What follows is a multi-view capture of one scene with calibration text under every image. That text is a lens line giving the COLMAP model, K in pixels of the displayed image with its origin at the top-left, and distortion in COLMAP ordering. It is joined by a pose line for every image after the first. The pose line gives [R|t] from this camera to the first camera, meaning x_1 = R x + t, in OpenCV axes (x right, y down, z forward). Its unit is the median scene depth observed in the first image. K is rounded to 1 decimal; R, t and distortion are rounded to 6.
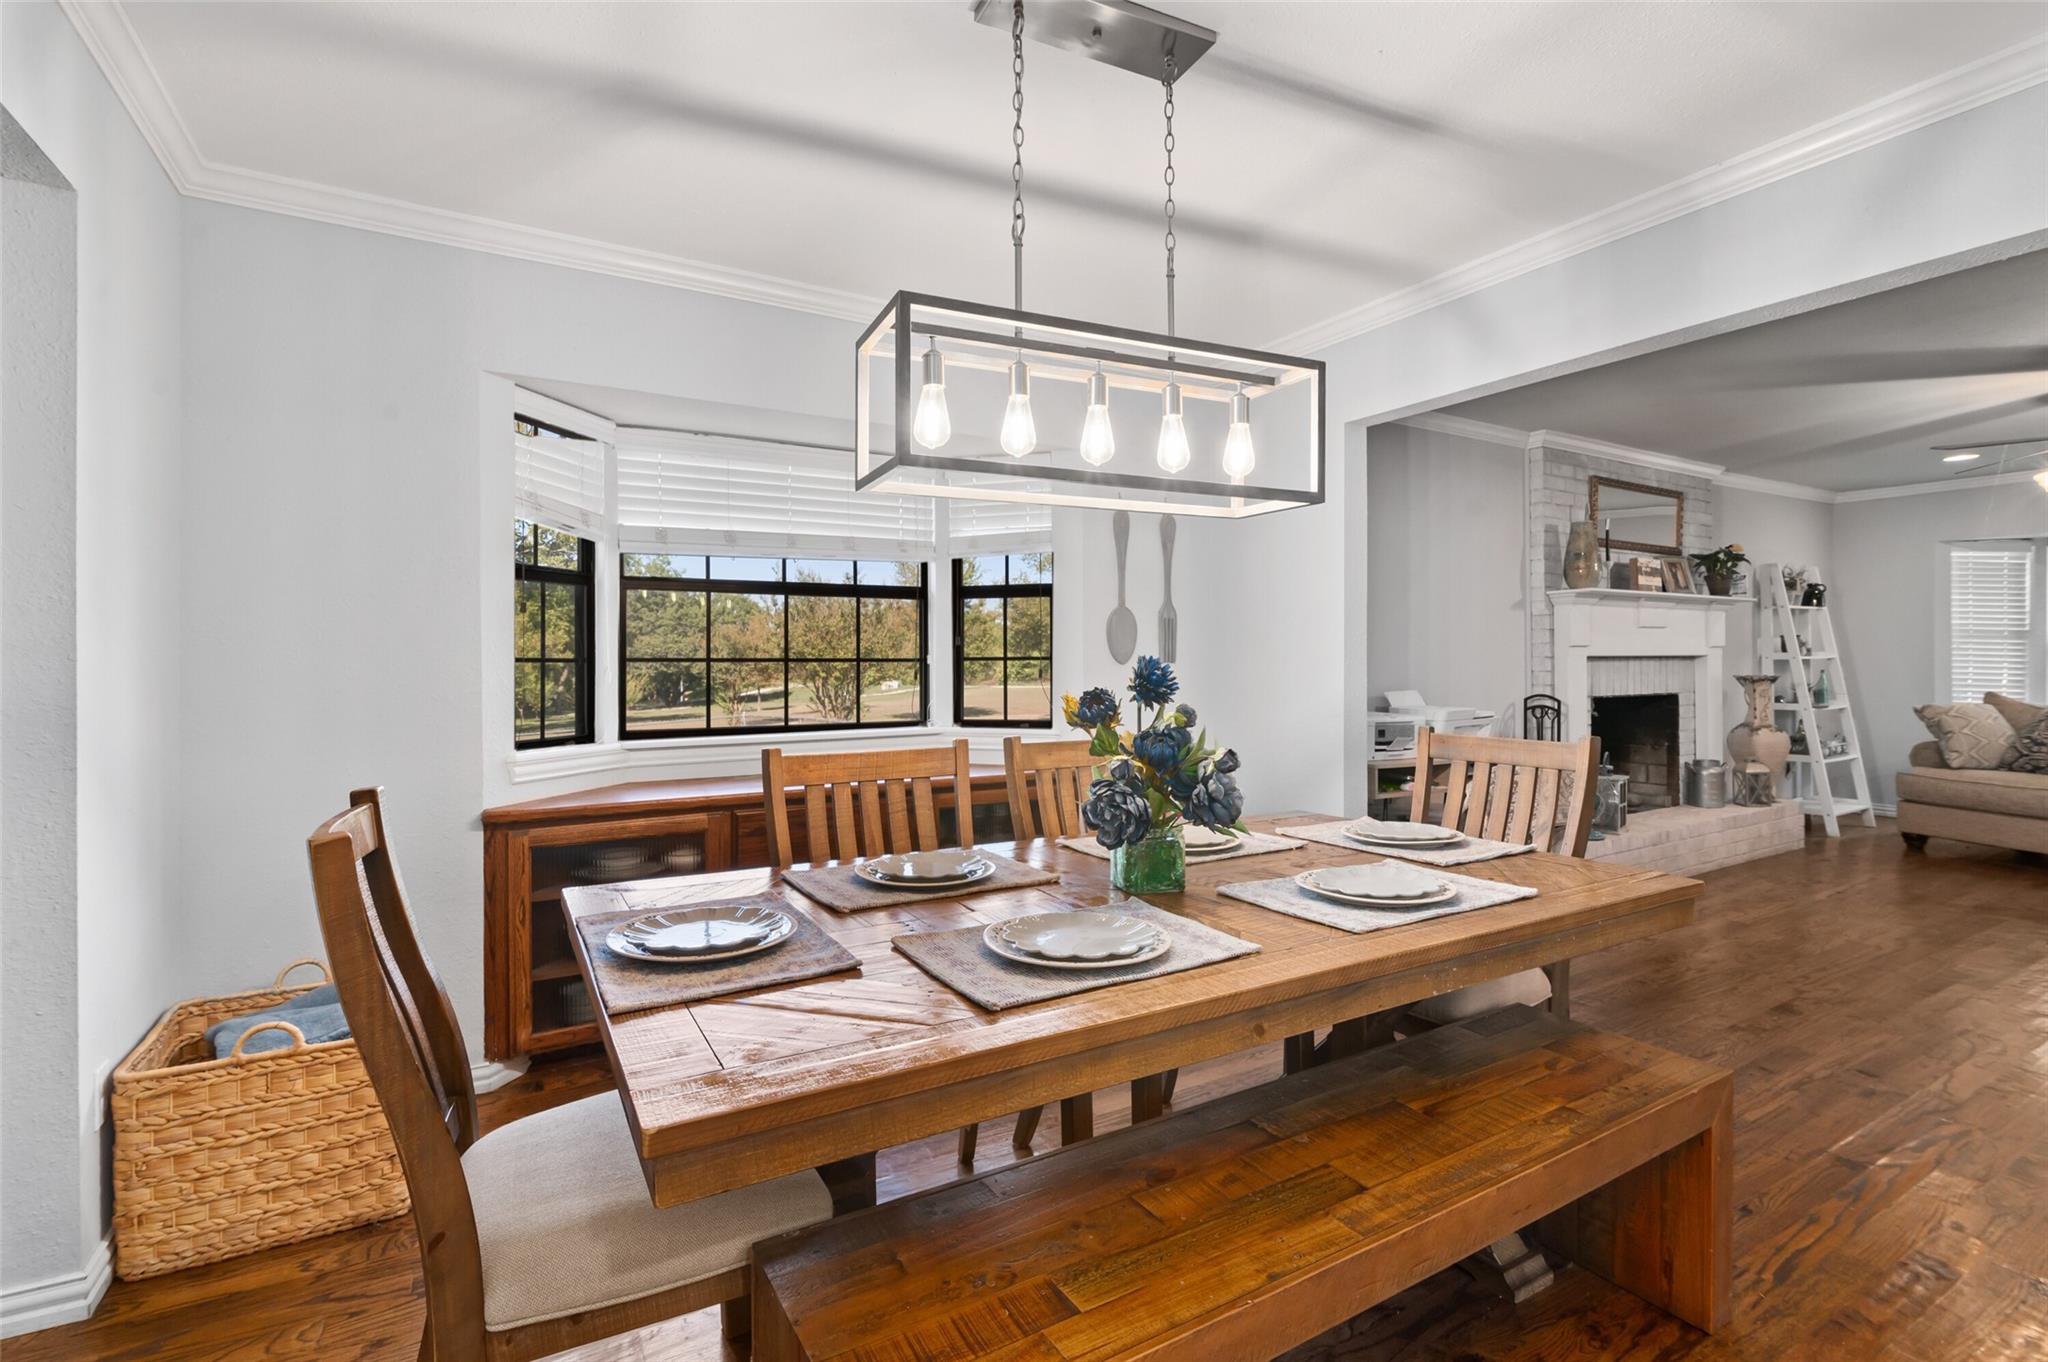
lens RADIAL K [[950.6, 0, 1037.1], [0, 950.6, 659.1], [0, 0, 1]] dist [-0.001434, 0.000093]
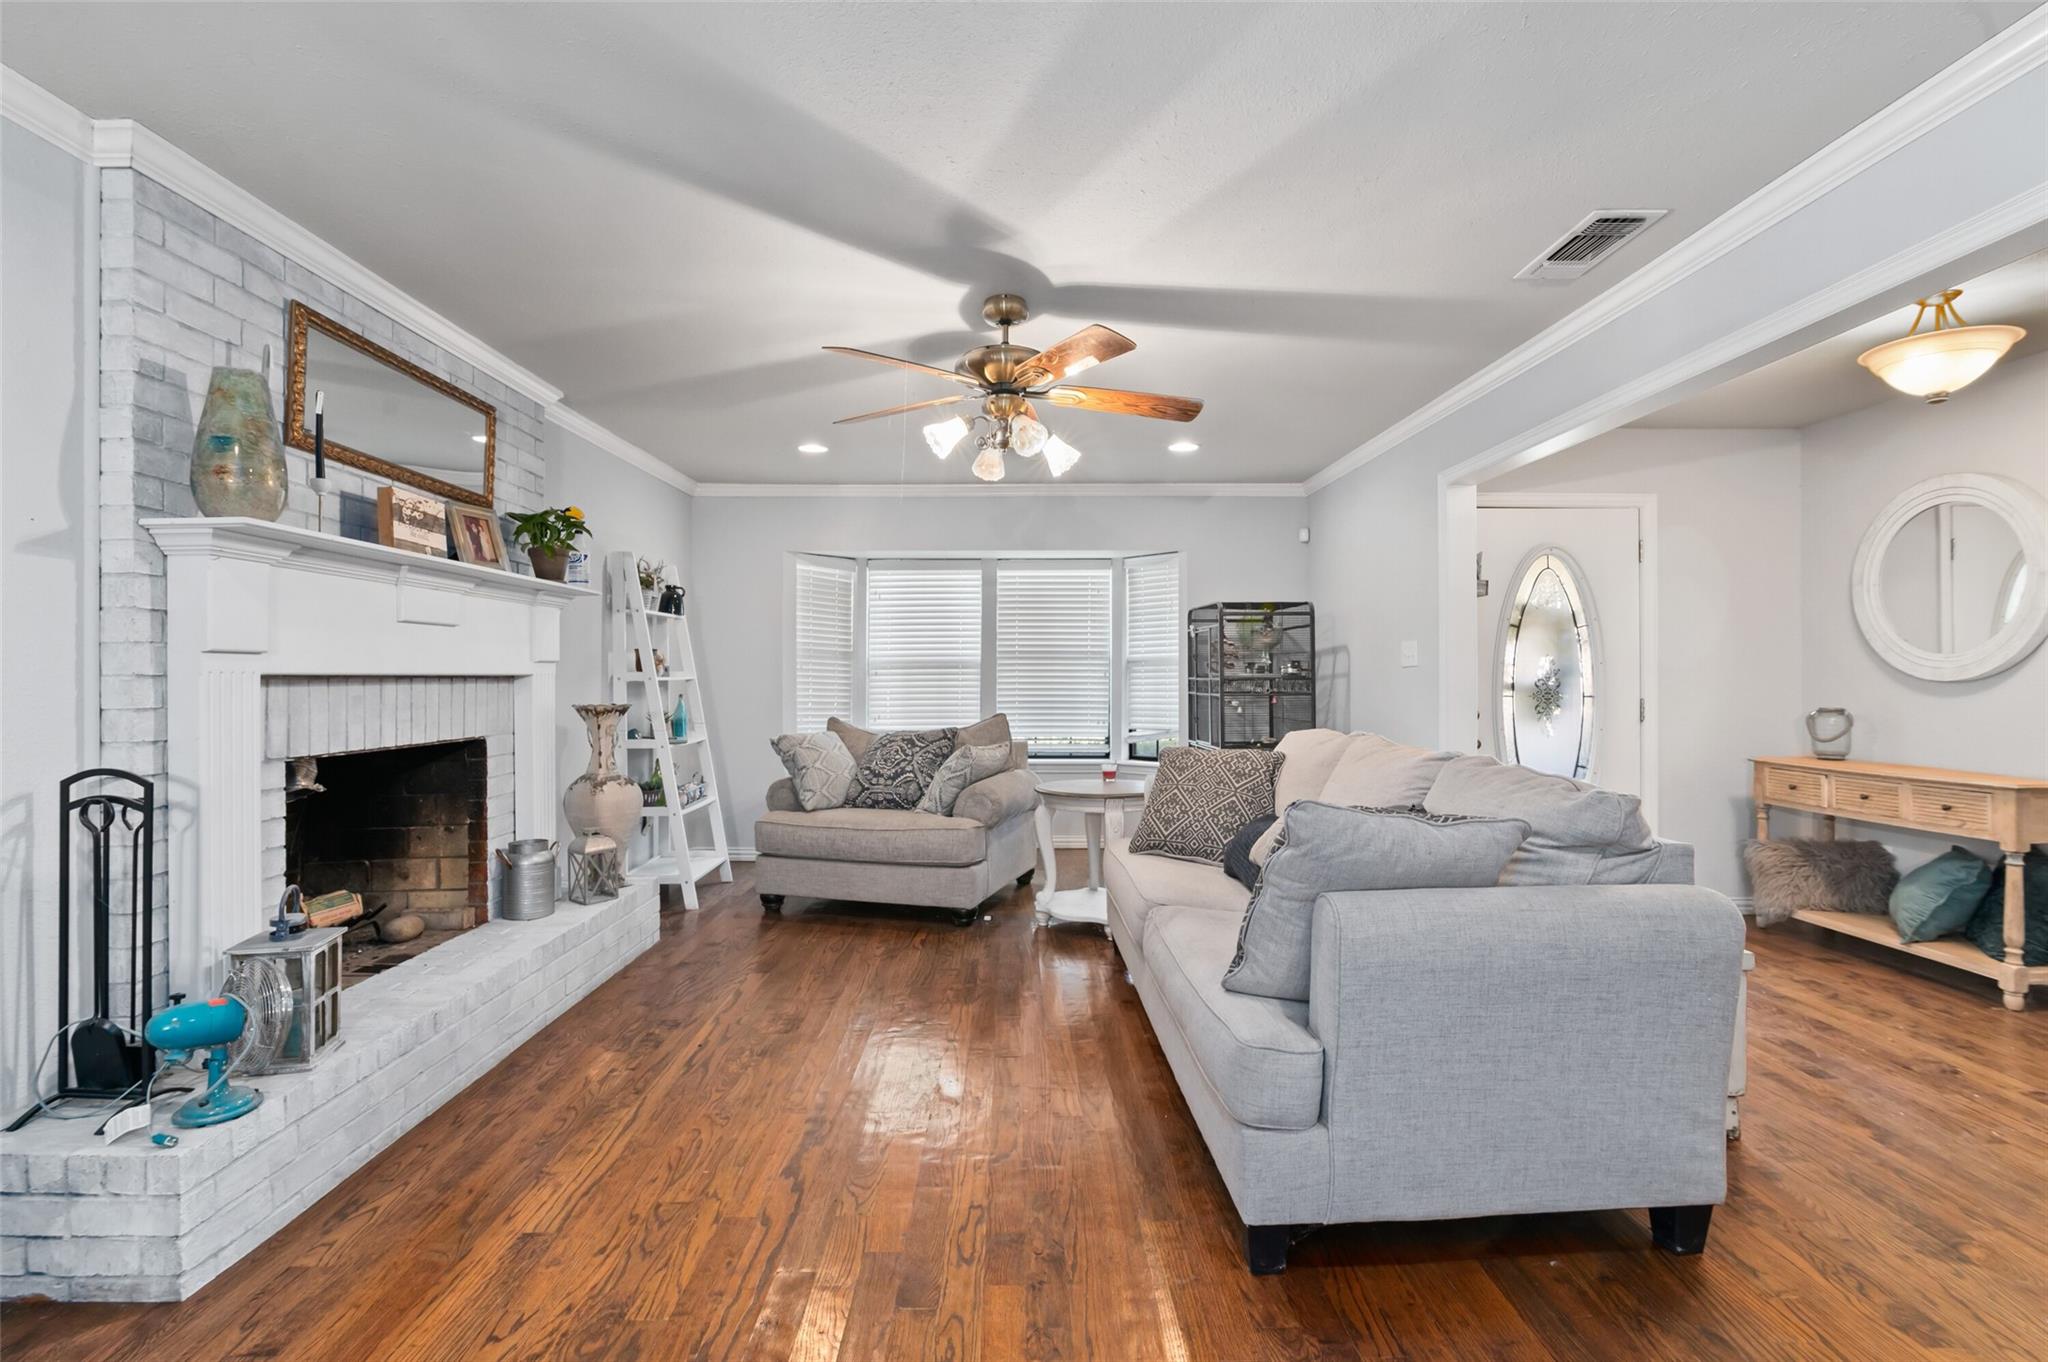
lens RADIAL K [[948.0, 0, 1019.4], [0, 948.0, 677.8], [0, 0, 1]] dist [-0.006321, -0.000459]
pose [[0.510843, 0.003738, 0.859666, 0.329866], [-0.001991, 0.999993, -0.003165, -0.000516], [-0.859672, -0.000095, 0.510847, 0.399151]]
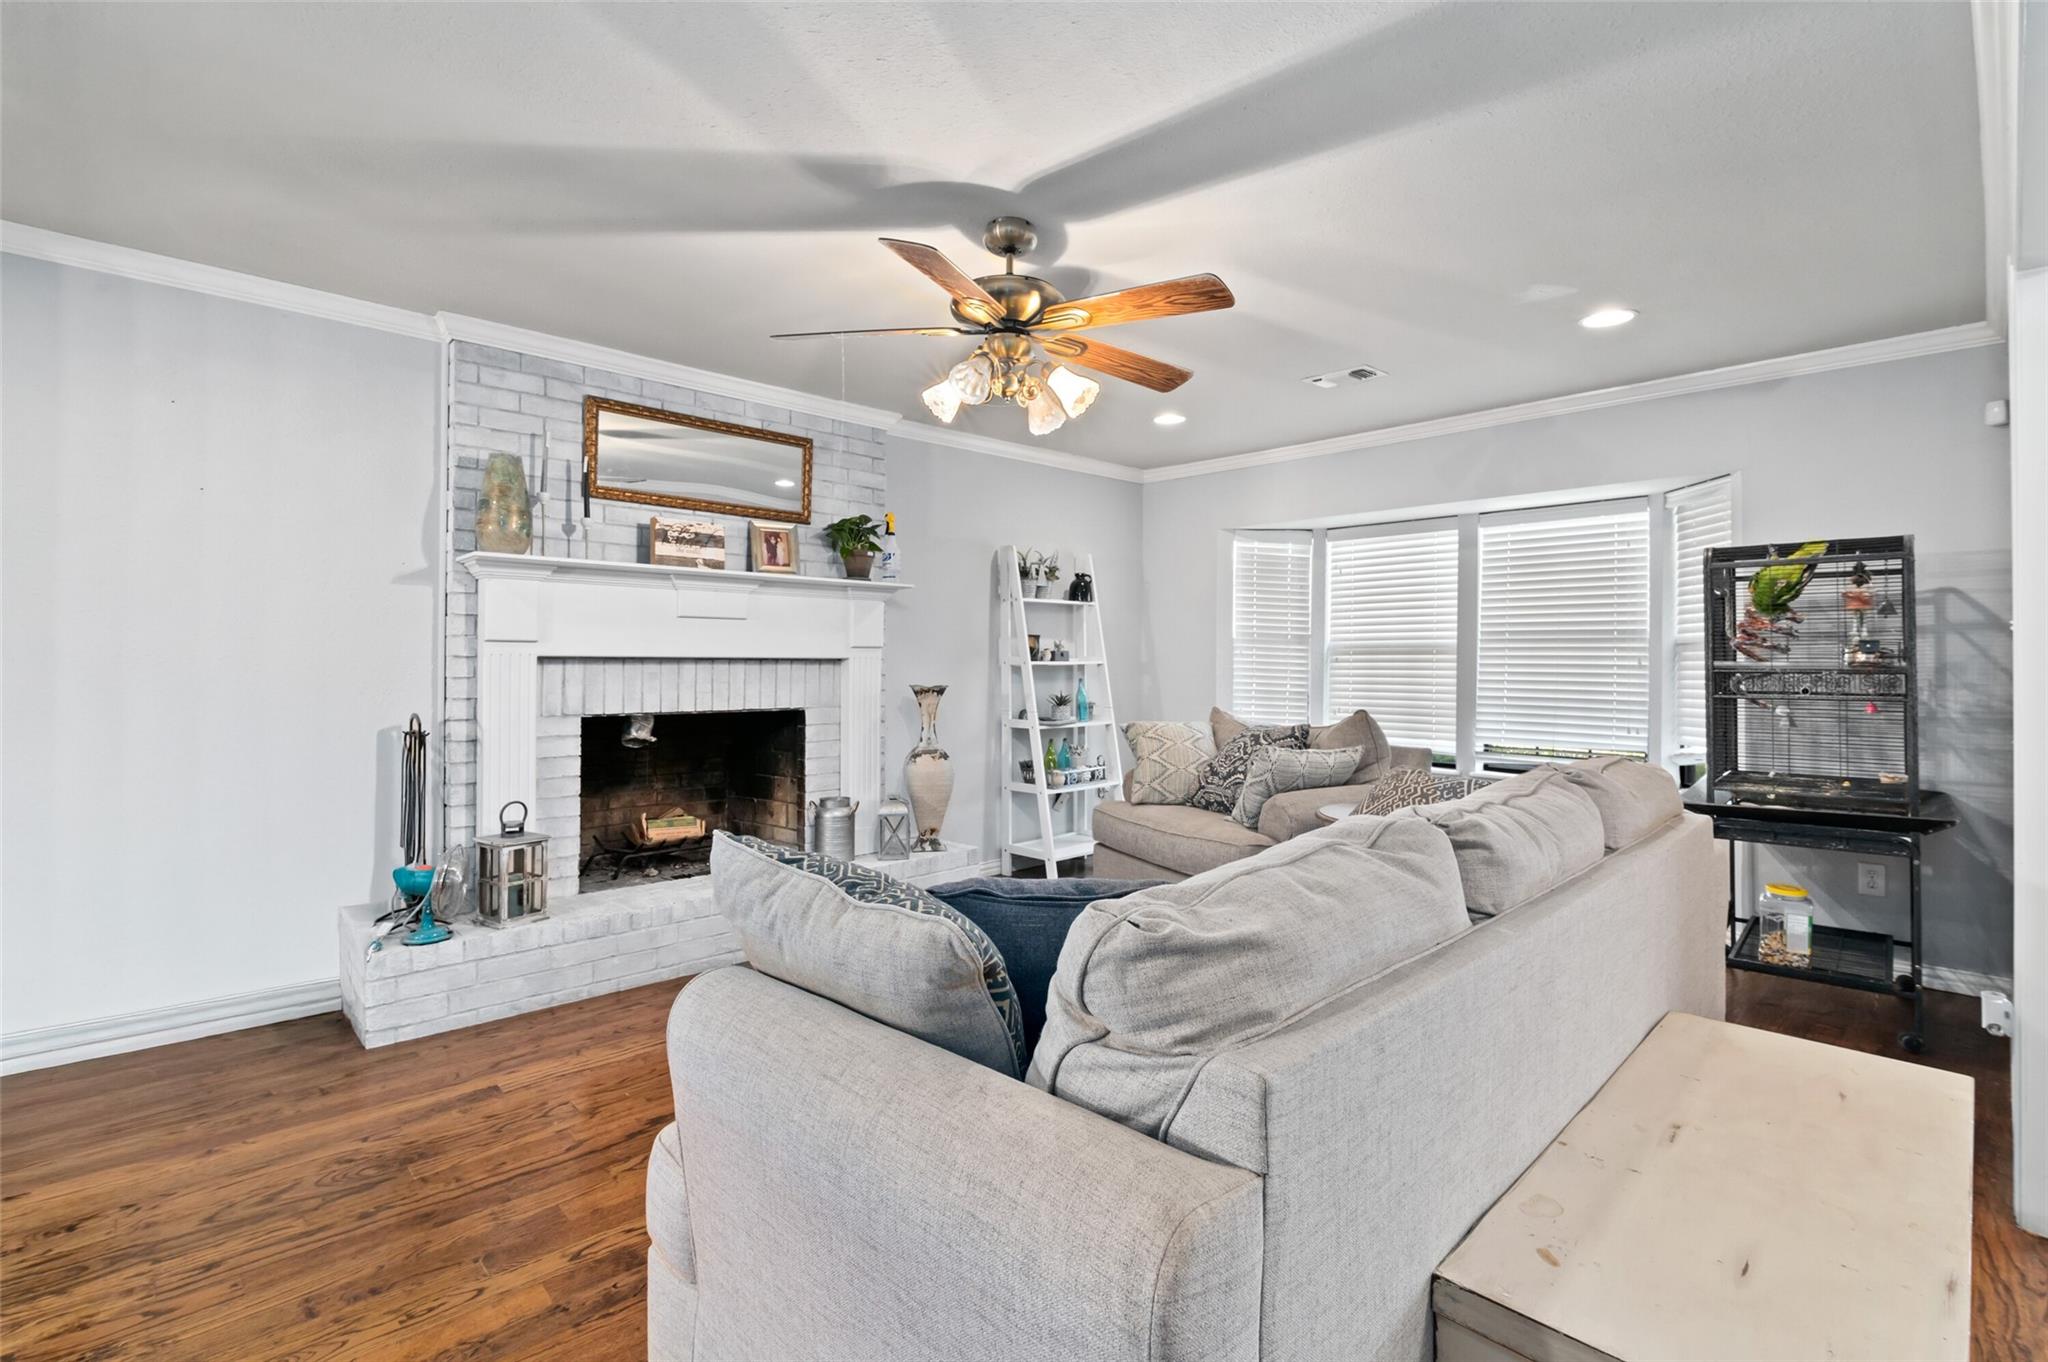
lens RADIAL K [[951.6, 0, 1019.8], [0, 951.6, 652.8], [0, 0, 1]] dist [-0.009858, -0.000316]
pose [[0.975868, 0.013905, 0.217917, 0.676637], [-0.011994, 0.999877, -0.010087, -0.002313], [-0.218030, 0.007230, 0.975915, 0.236076]]
